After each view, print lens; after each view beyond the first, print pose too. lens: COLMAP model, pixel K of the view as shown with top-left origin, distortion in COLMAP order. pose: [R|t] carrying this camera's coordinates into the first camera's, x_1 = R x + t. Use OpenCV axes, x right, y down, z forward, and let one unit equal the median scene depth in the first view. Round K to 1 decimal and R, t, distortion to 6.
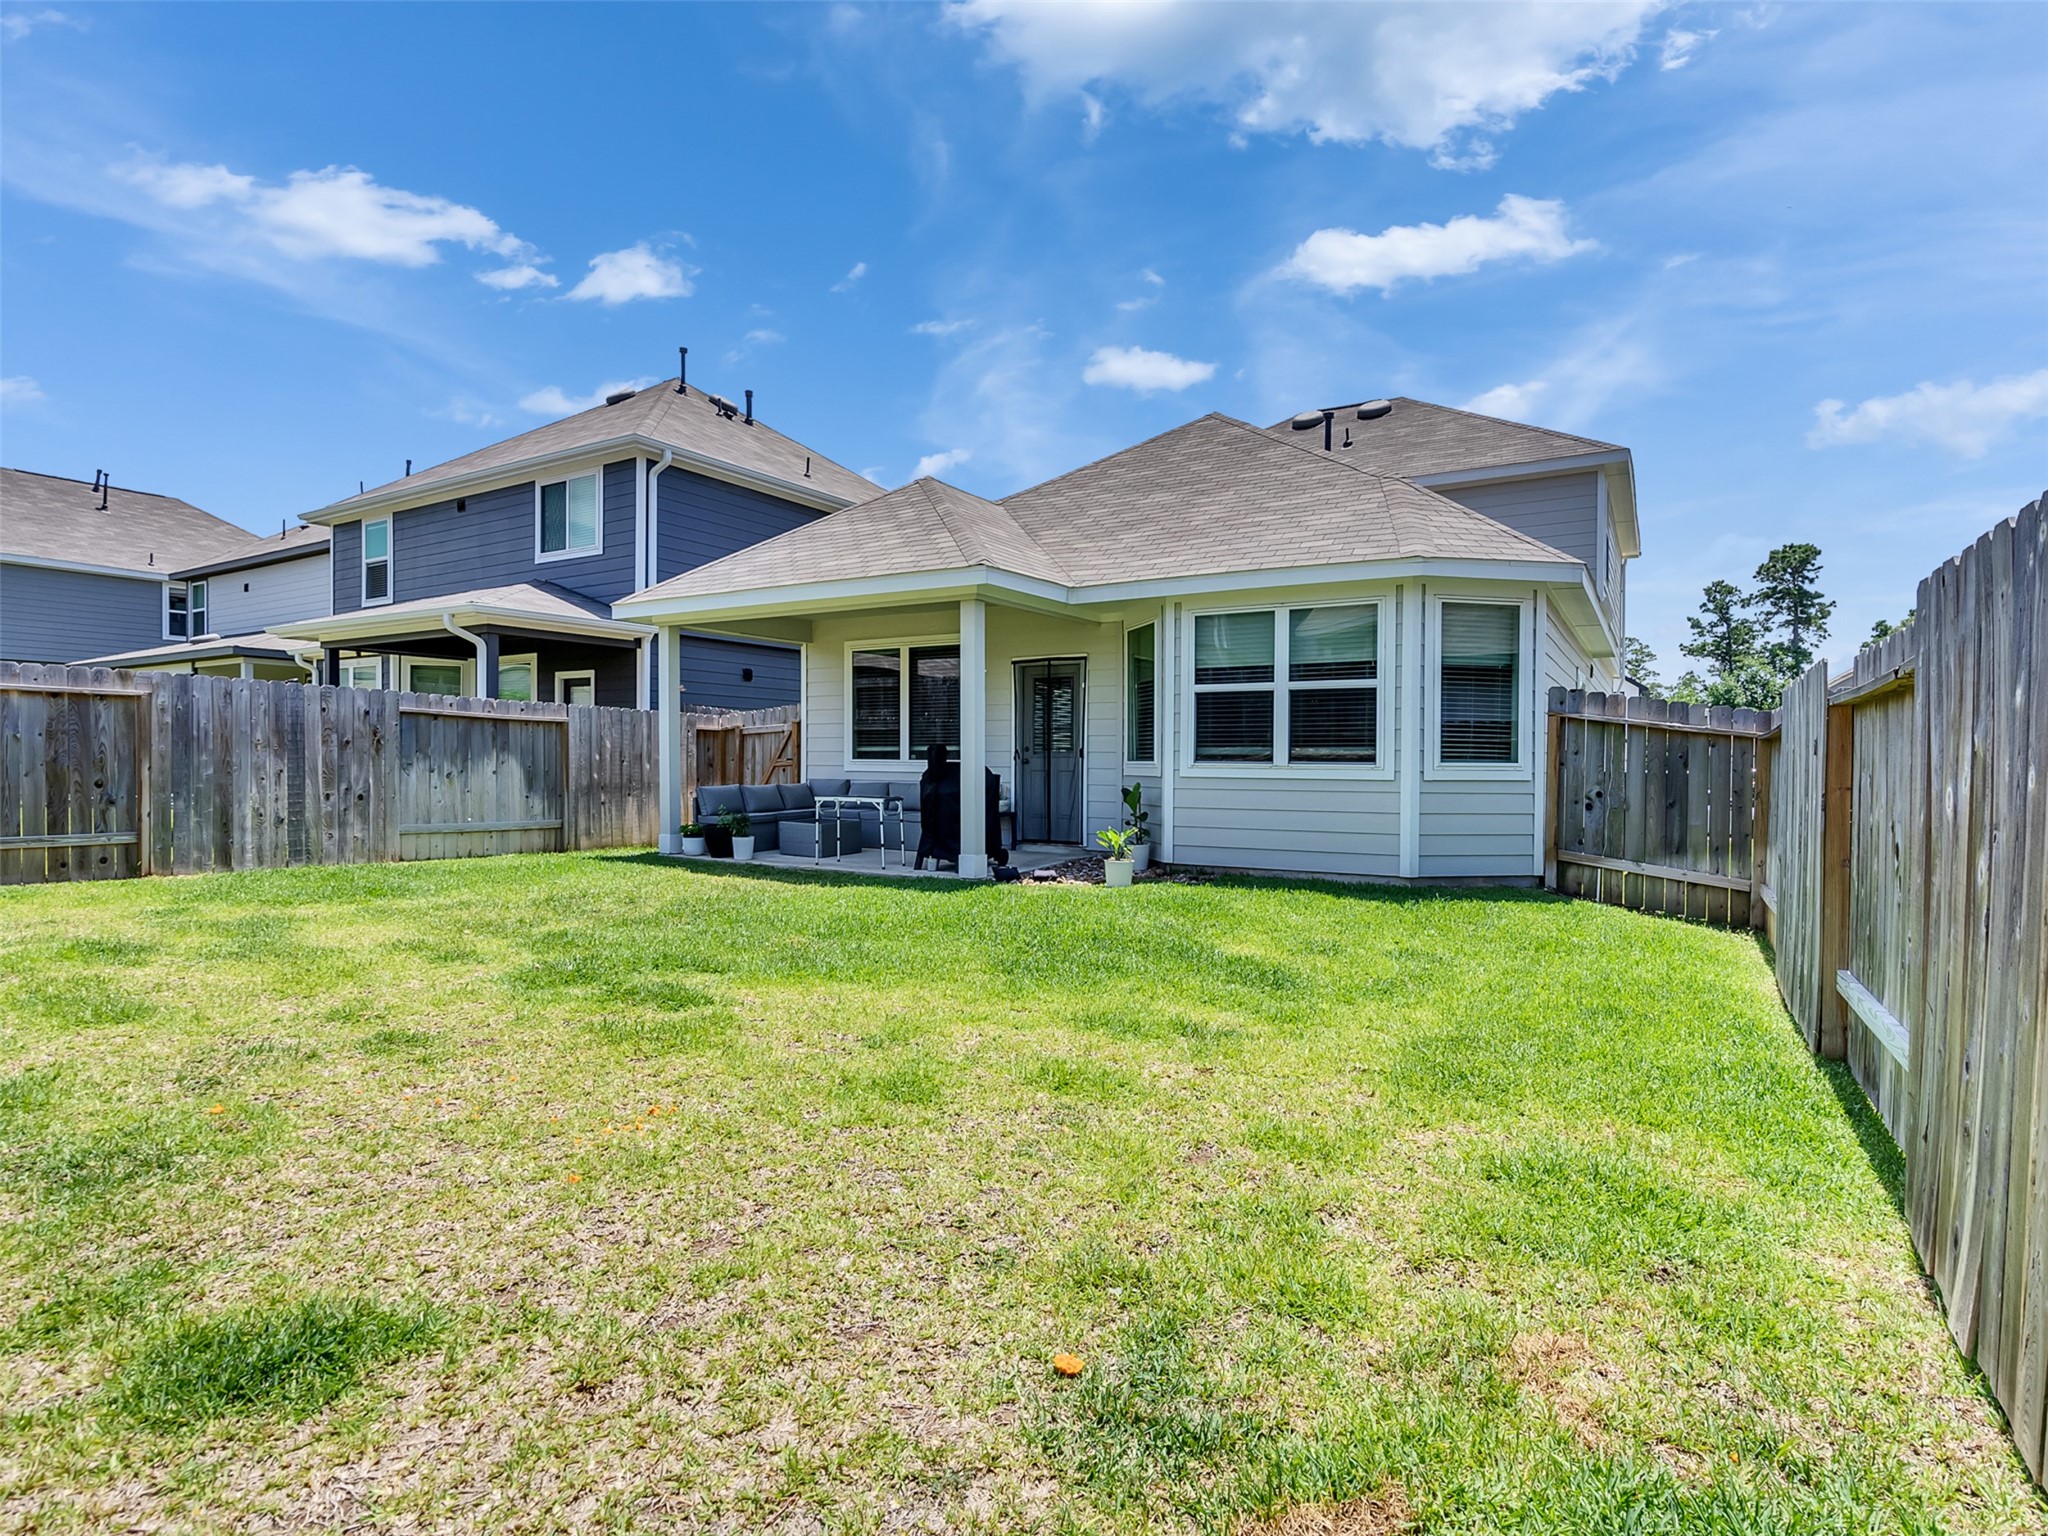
lens RADIAL K [[1054.1, 0, 1008.6], [0, 1054.1, 765.1], [0, 0, 1]] dist [-0.007482, 0.008094]
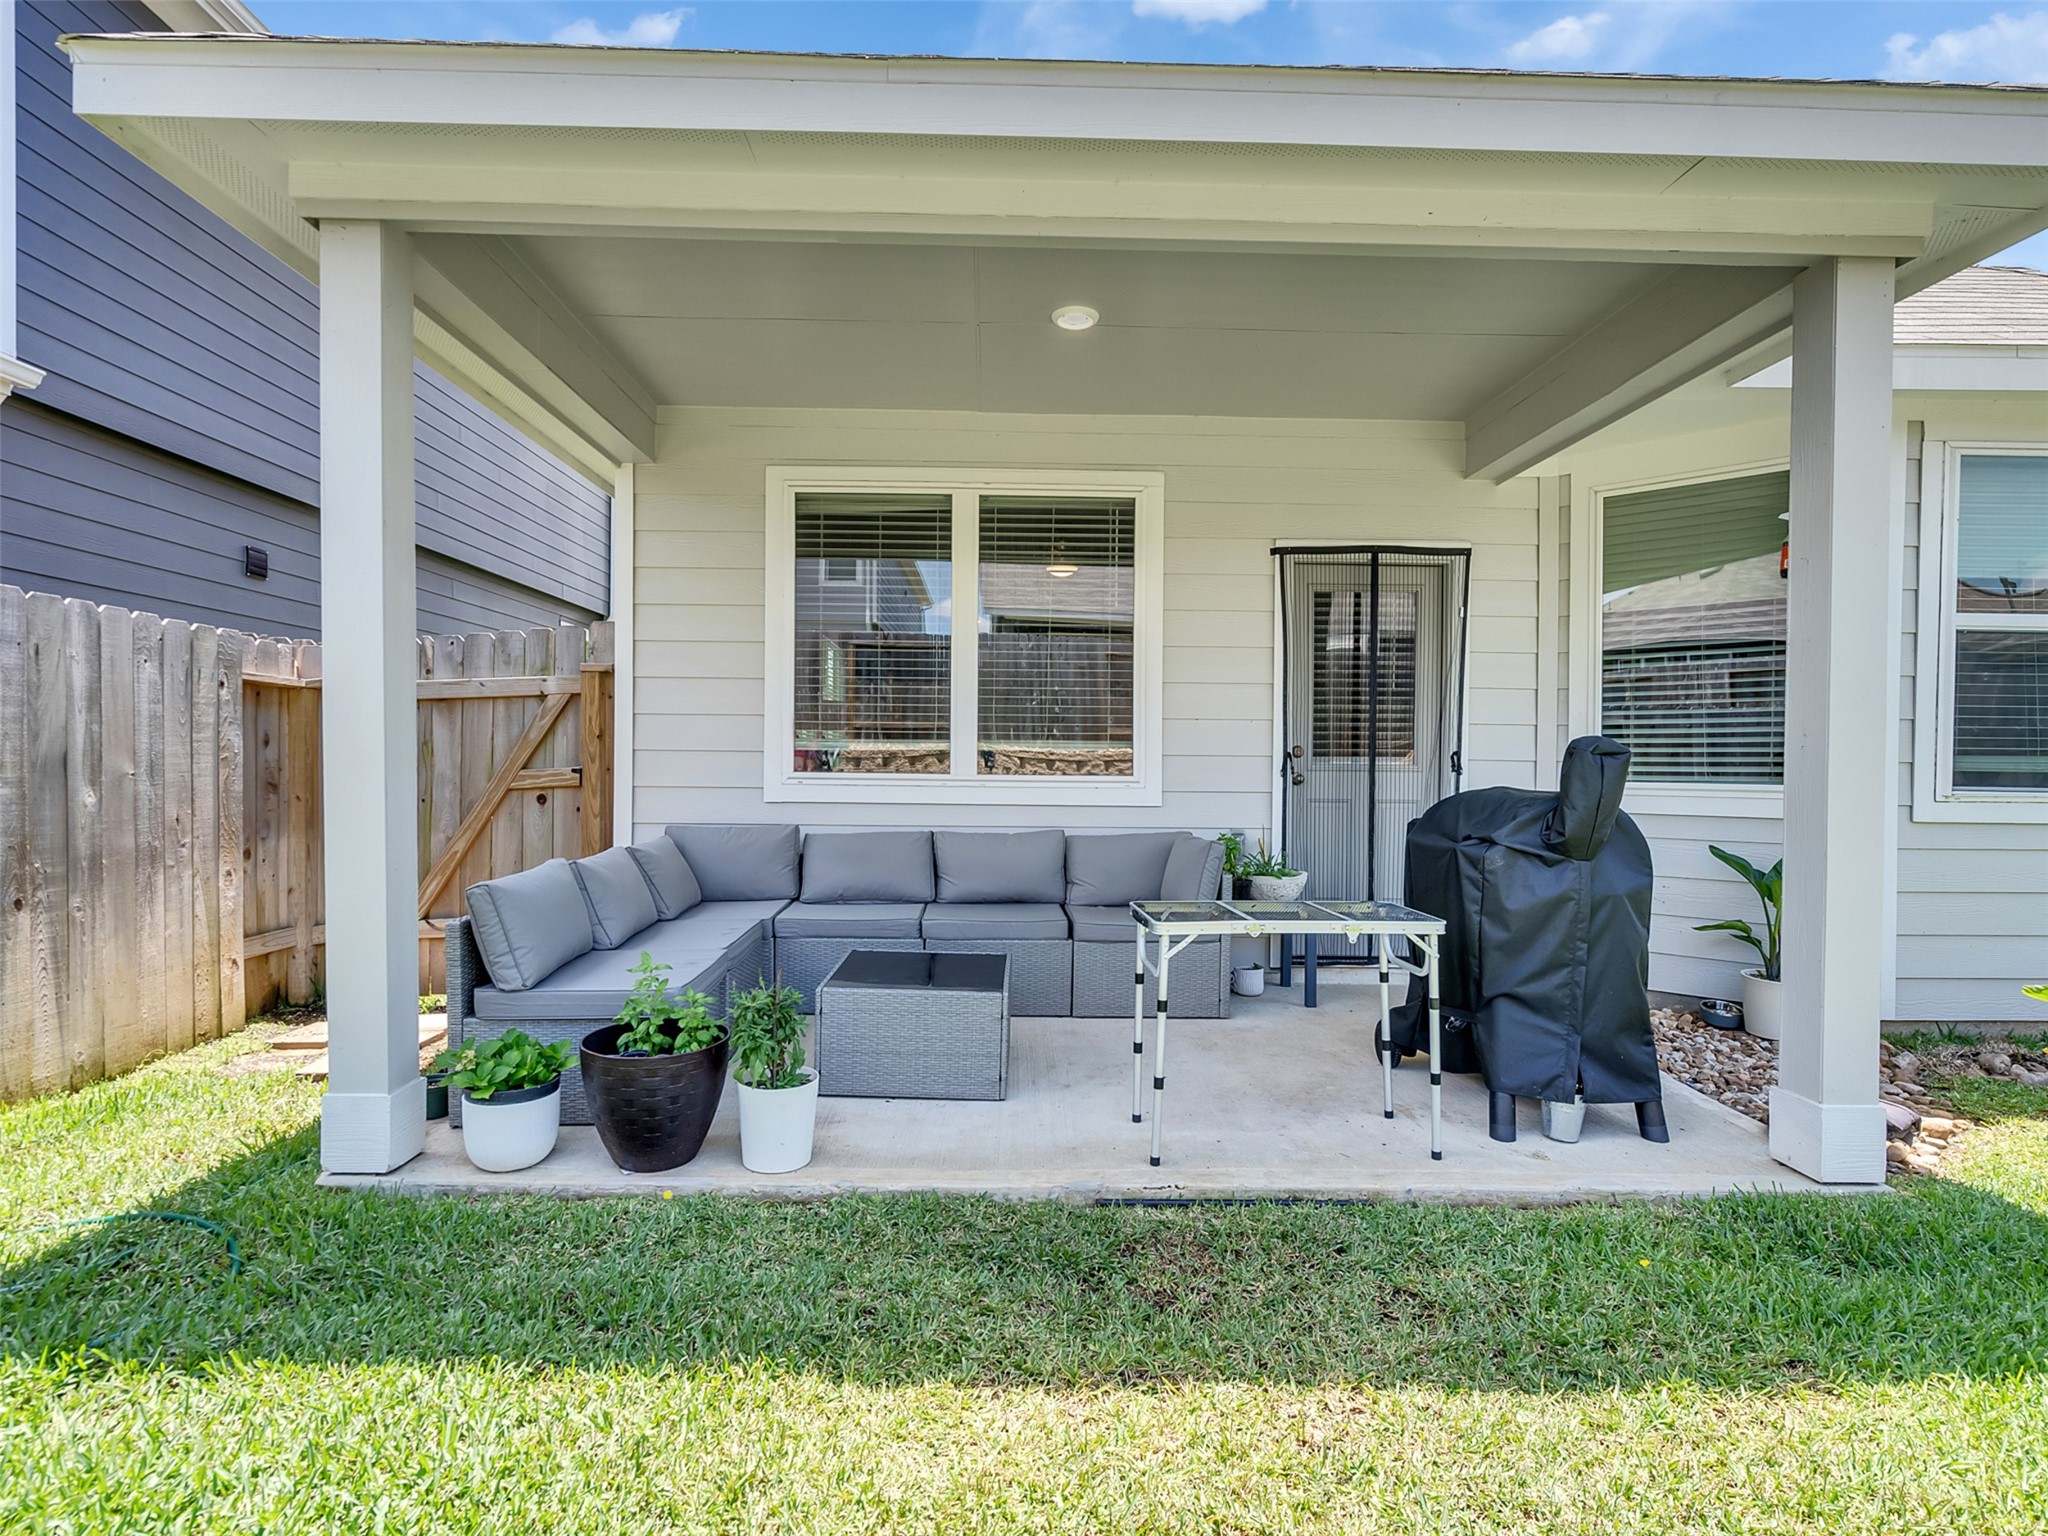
lens RADIAL K [[1054.1, 0, 1023.9], [0, 1054.1, 770.1], [0, 0, 1]] dist [-0.007482, 0.008094]
pose [[0.839978, -0.001069, 0.542620, -0.286020], [-0.003627, 0.999965, 0.007585, -0.009573], [-0.542609, -0.008340, 0.839944, 0.626845]]
